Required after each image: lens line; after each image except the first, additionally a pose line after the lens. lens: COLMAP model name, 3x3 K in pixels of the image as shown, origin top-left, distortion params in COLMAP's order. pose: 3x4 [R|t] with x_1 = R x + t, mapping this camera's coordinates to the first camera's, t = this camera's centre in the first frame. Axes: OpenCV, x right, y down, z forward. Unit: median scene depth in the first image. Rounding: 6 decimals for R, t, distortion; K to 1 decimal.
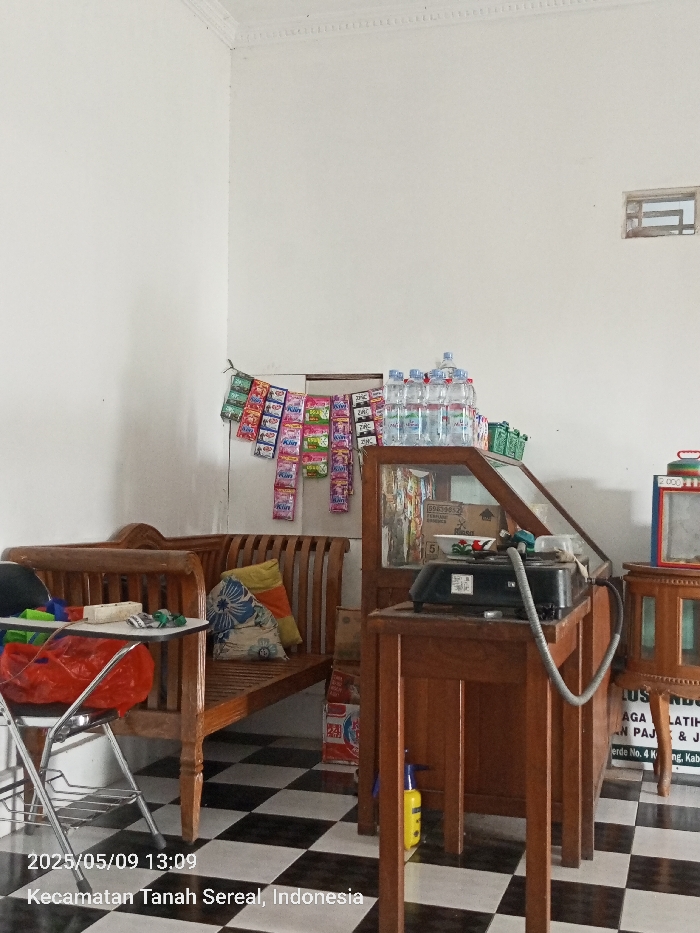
lens RADIAL K [[1069.5, 0, 350.0], [0, 1069.5, 466.5], [0, 0, 1]] dist [0.135318, -0.337235]
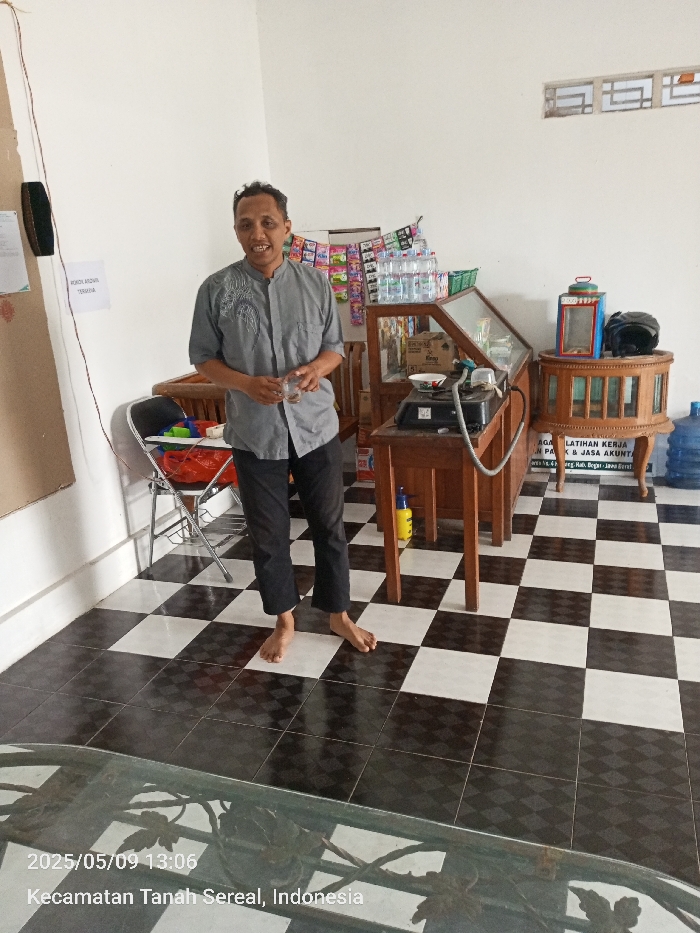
lens RADIAL K [[738.8, 0, 350.0], [0, 738.8, 466.5], [0, 0, 1]] dist [0.107815, -0.297083]
pose [[0.996609, -0.060610, -0.055645, 0.031557], [0.075476, 0.942710, 0.324965, -0.134195], [0.032761, -0.328063, 0.944088, -0.090730]]
